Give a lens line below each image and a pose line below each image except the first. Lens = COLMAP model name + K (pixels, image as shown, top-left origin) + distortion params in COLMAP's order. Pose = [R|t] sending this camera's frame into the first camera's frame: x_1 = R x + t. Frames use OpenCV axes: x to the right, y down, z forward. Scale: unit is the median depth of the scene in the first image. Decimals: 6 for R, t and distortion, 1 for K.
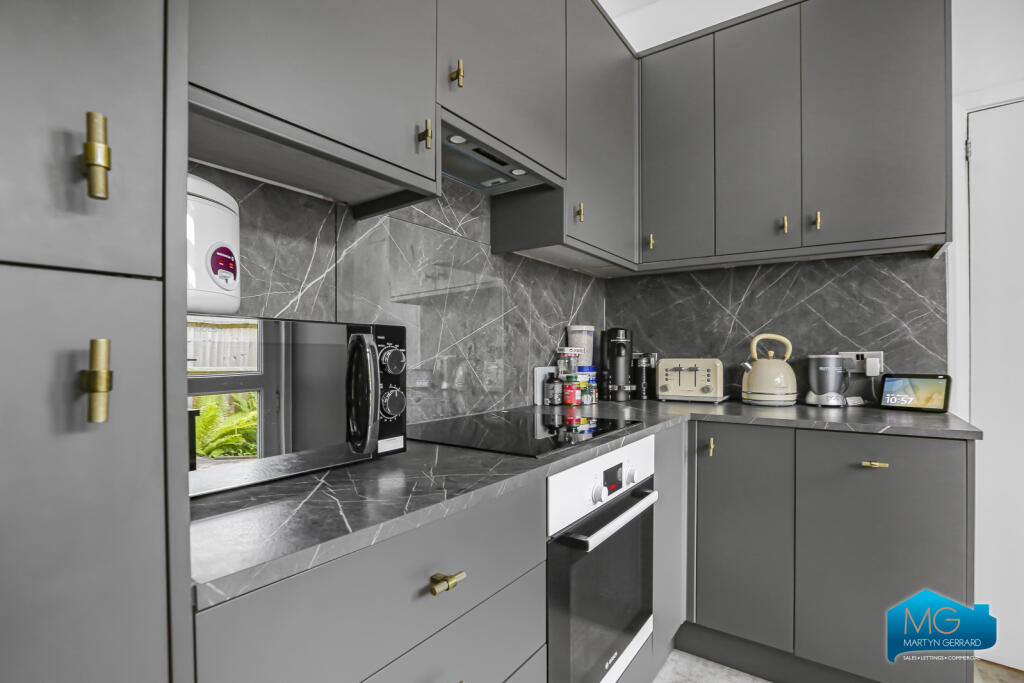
lens RADIAL K [[495.4, 0, 507.9], [0, 495.4, 344.6], [0, 0, 1]] dist [-0.006861, -0.000410]
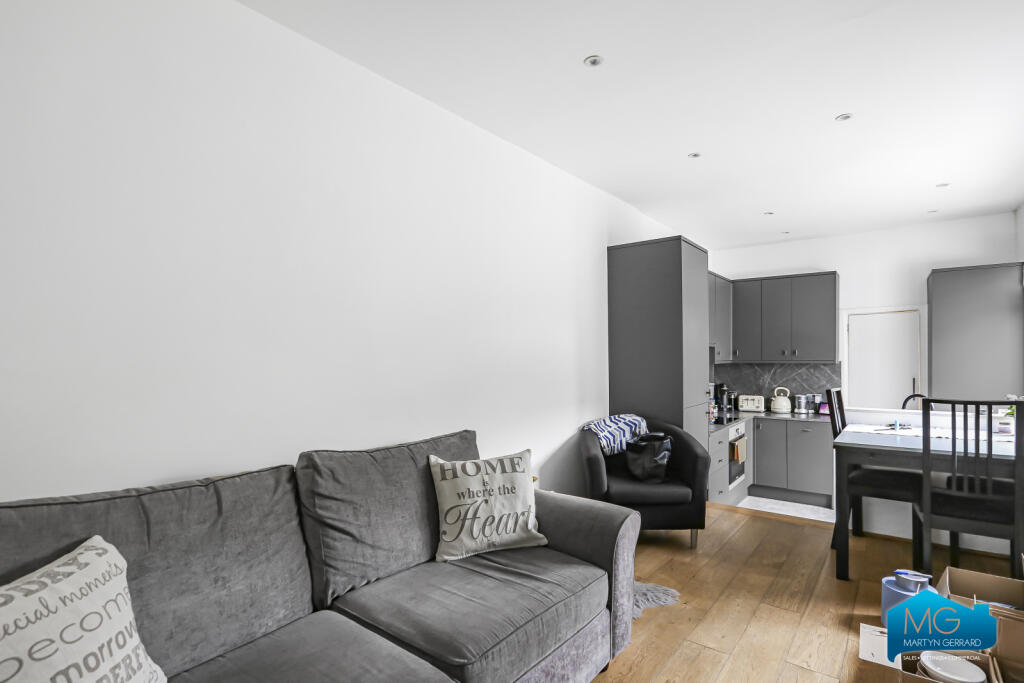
lens RADIAL K [[495.4, 0, 516.0], [0, 495.4, 348.9], [0, 0, 1]] dist [-0.006861, -0.000410]
pose [[0.998871, -0.005004, -0.047250, -0.845772], [0.005106, 0.999985, 0.002045, -0.255980], [0.047239, -0.002284, 0.998881, -1.885813]]
